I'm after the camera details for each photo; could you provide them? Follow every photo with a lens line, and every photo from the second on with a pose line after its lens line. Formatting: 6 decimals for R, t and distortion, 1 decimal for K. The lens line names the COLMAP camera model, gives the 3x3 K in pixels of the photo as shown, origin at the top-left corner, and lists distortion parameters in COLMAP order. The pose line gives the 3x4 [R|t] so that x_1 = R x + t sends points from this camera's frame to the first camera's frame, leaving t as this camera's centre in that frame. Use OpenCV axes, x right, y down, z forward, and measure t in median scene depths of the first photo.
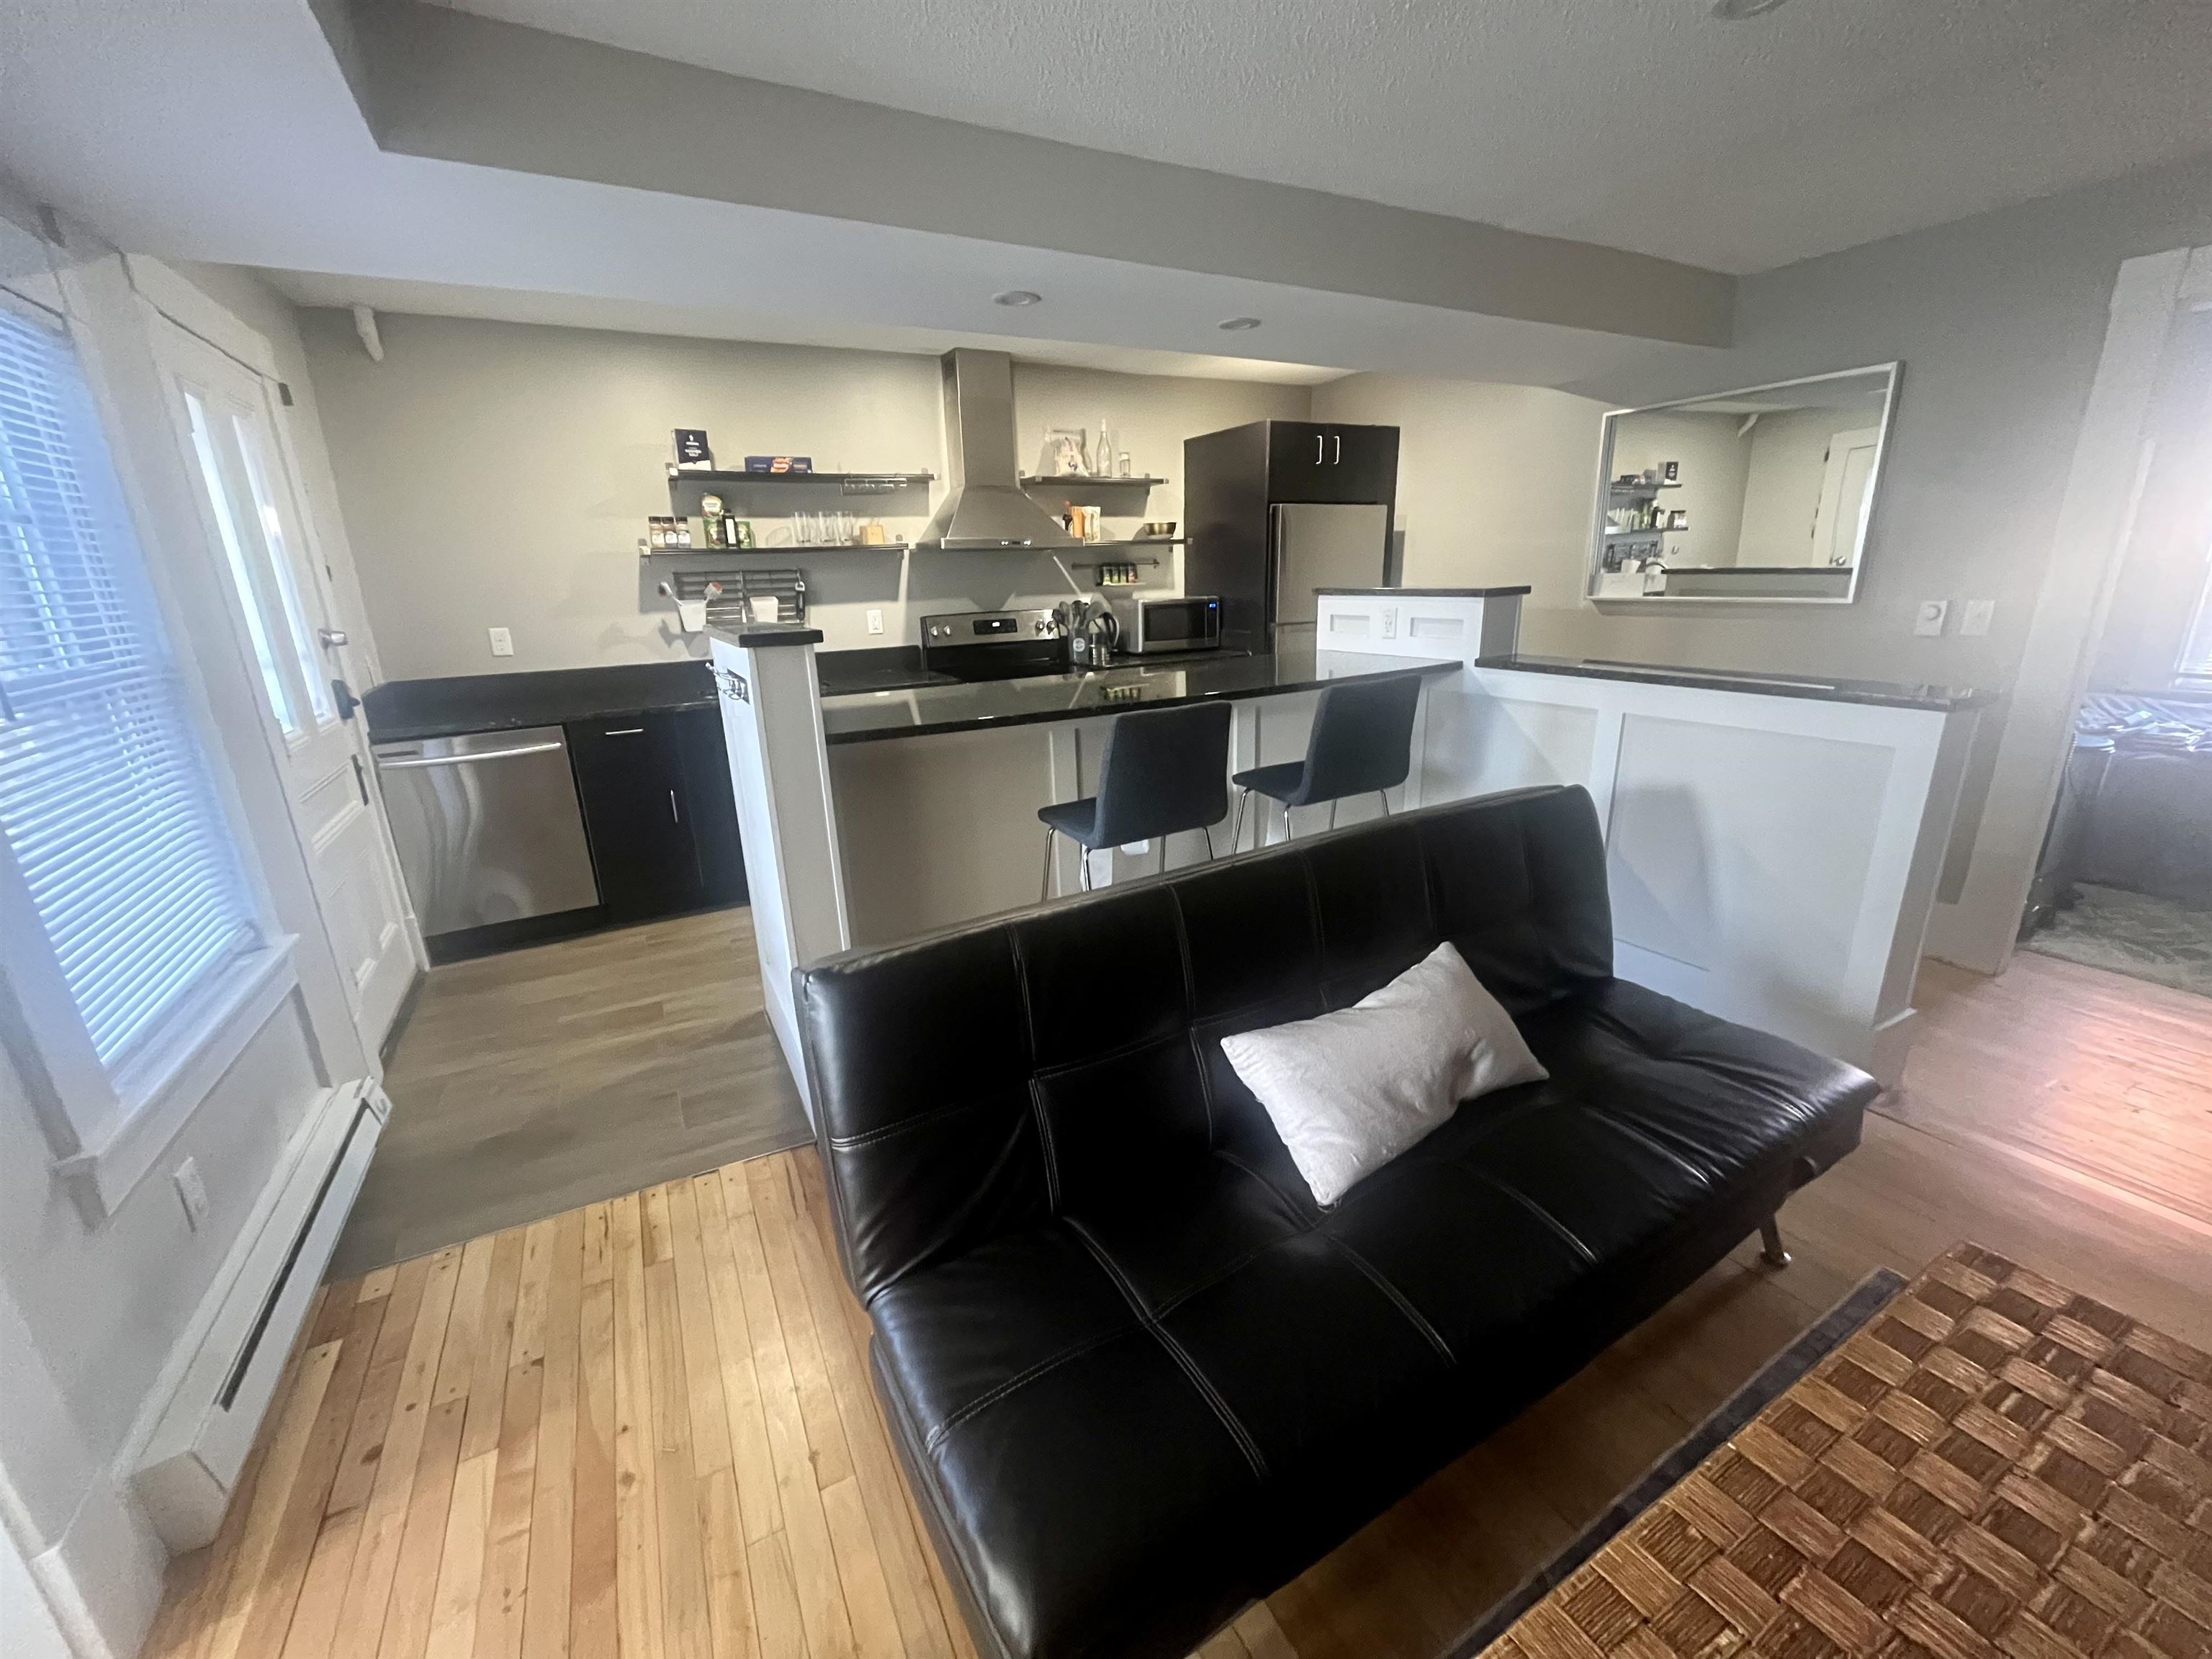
lens RADIAL K [[890.3, 0, 1106.0], [0, 890.3, 829.5], [0, 0, 1]] dist [-0.001110, -0.000299]
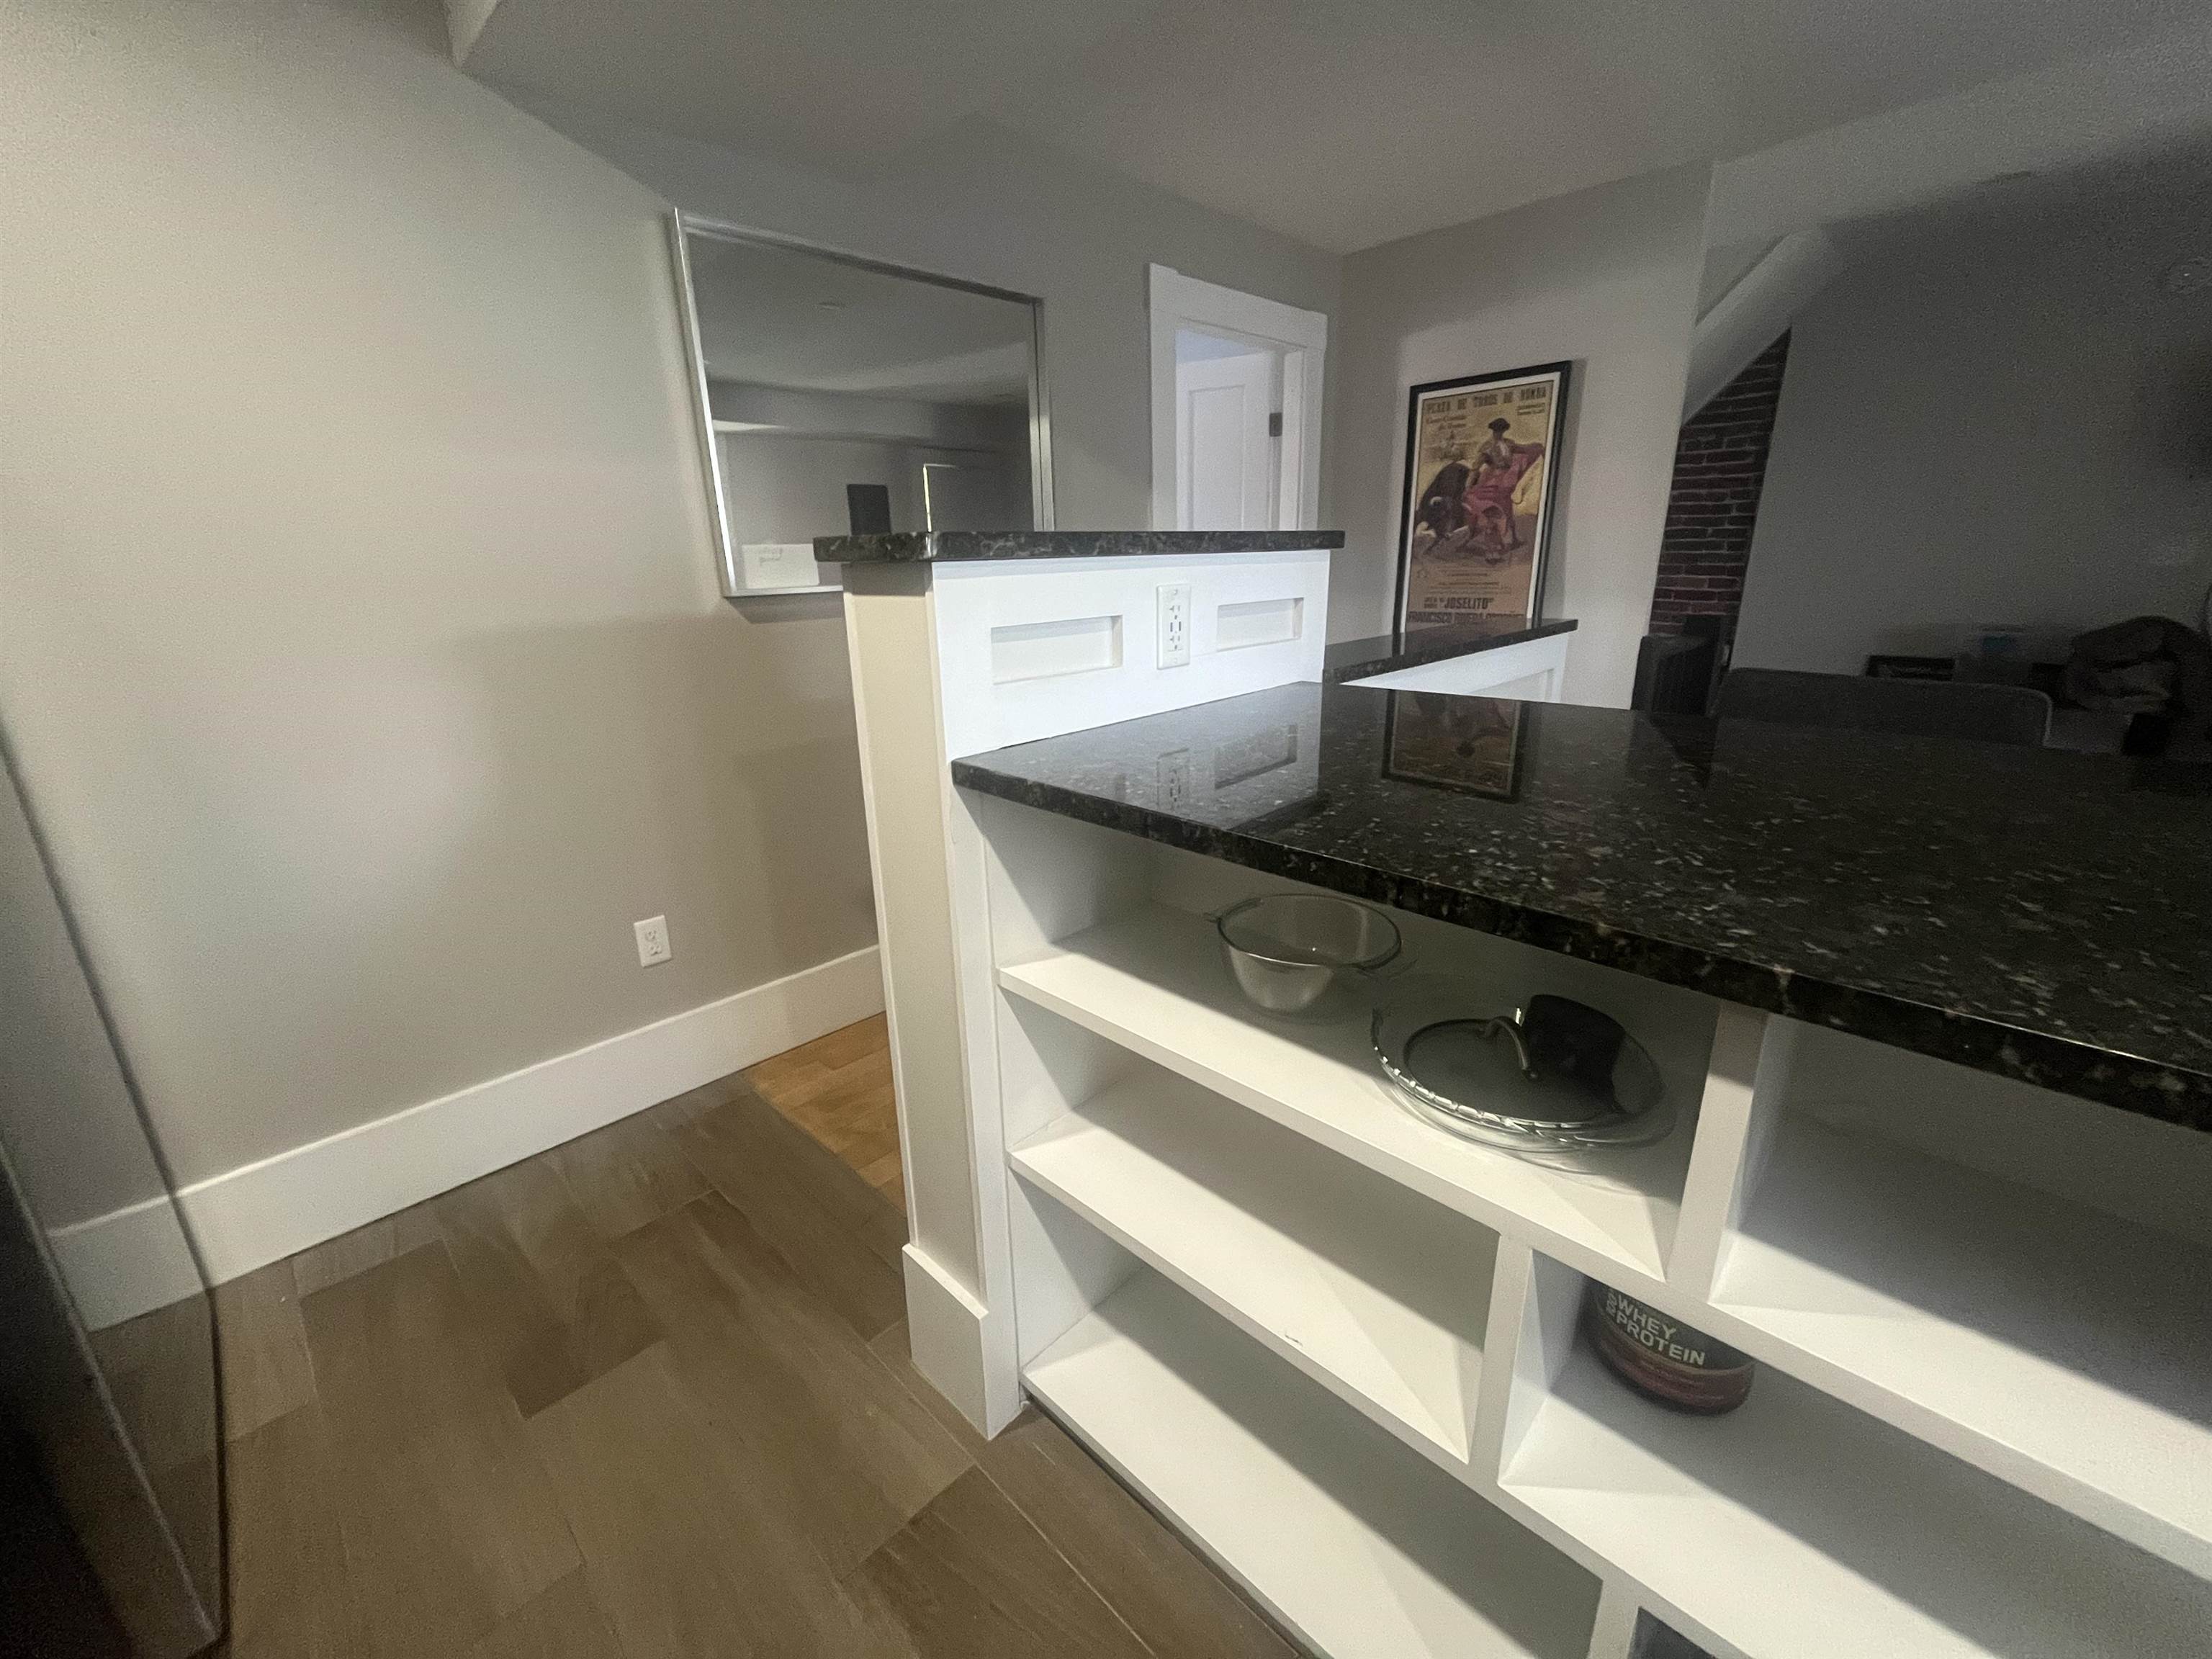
lens RADIAL K [[890.3, 0, 1106.0], [0, 890.3, 829.5], [0, 0, 1]] dist [-0.001110, -0.000299]
pose [[-0.287153, -0.248934, 0.924973, -0.033337], [0.304172, 0.891966, 0.334480, -0.212162], [-0.908307, 0.377398, -0.180412, 0.823418]]
